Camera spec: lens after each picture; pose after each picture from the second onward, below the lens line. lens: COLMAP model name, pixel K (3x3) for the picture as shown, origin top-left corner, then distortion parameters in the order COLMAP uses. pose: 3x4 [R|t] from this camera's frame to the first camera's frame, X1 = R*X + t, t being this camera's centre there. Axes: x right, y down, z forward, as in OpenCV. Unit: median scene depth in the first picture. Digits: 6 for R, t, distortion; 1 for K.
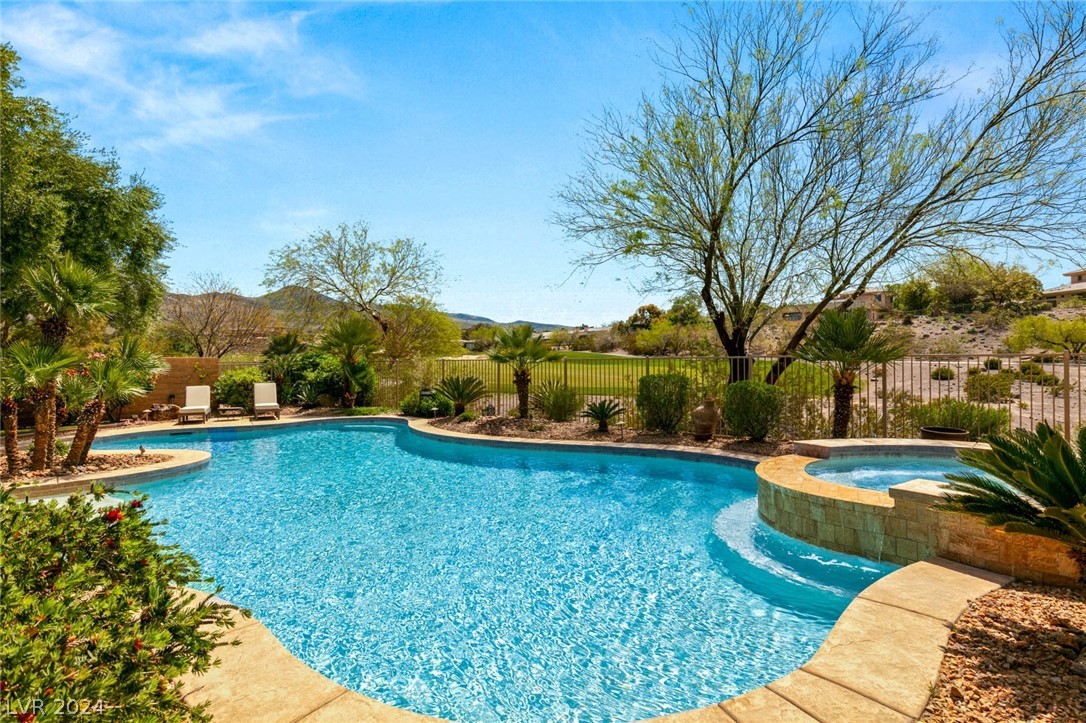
lens RADIAL K [[572.7, 0, 542.3], [0, 572.7, 363.0], [0, 0, 1]] dist [0.009776, -0.001641]
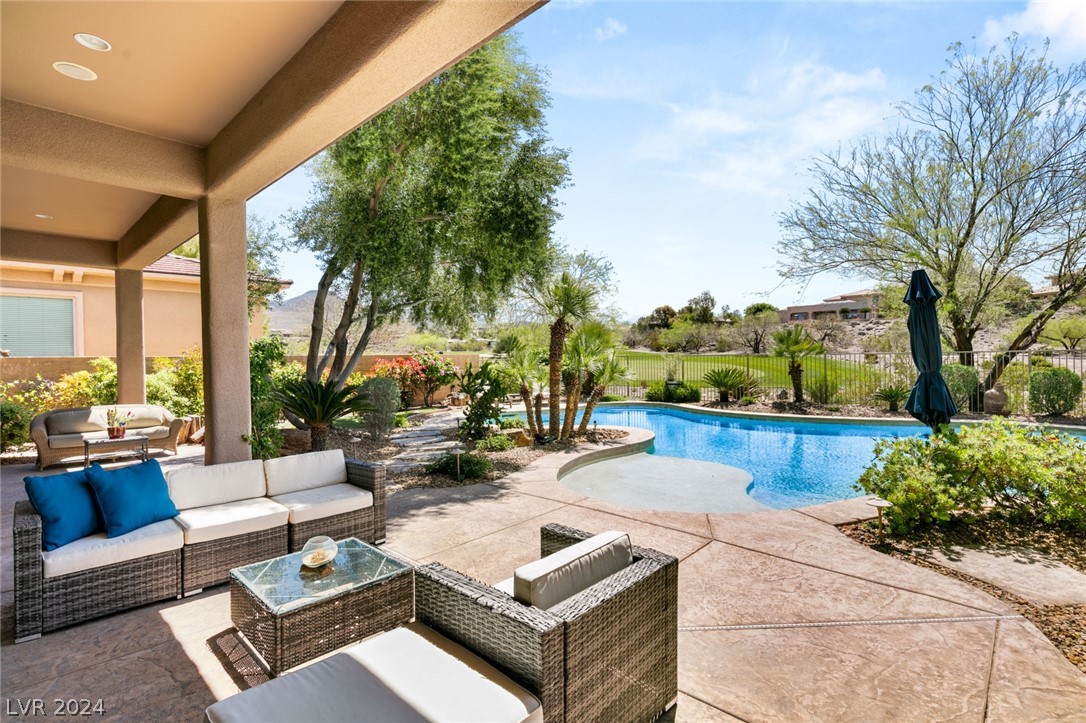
lens RADIAL K [[522.4, 0, 547.7], [0, 522.4, 354.3], [0, 0, 1]] dist [0.001410, -0.001092]
pose [[0.999986, -0.005364, -0.000034, -0.401065], [0.005364, 0.999940, -0.009513, 0.001164], [0.000085, 0.009513, 0.999955, -0.094119]]
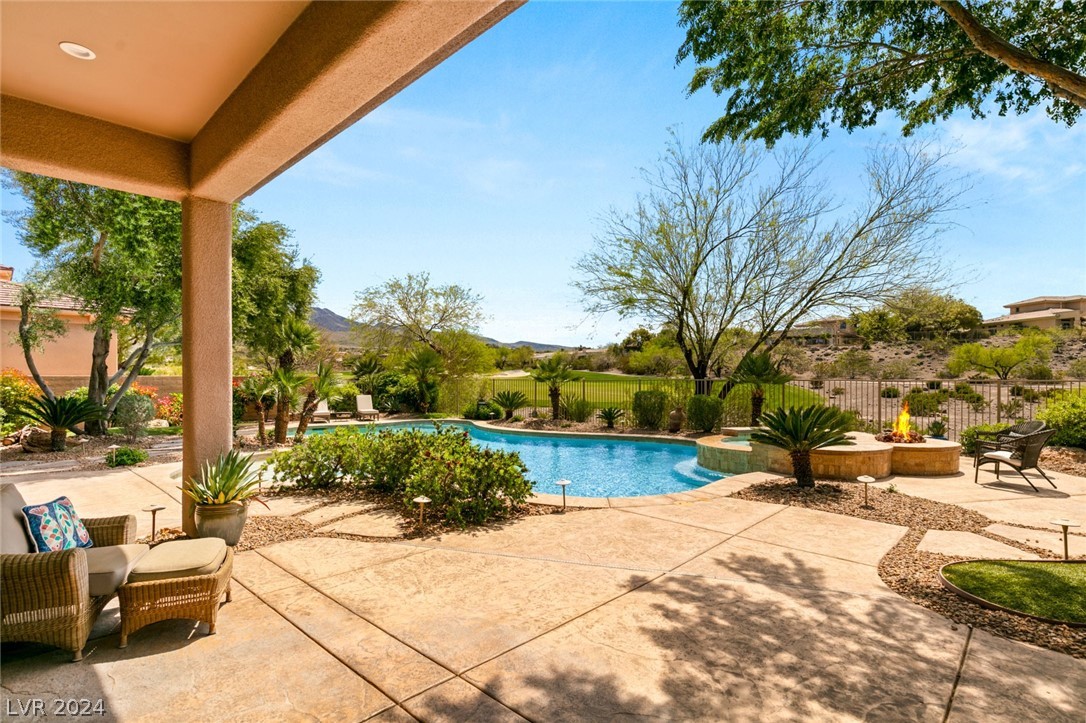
lens RADIAL K [[522.4, 0, 541.2], [0, 522.4, 385.6], [0, 0, 1]] dist [0.001410, -0.001092]
pose [[0.999968, 0.007217, -0.003534, -0.046311], [-0.007181, 0.999922, 0.010227, -0.003585], [0.003608, -0.010201, 0.999941, -0.246116]]
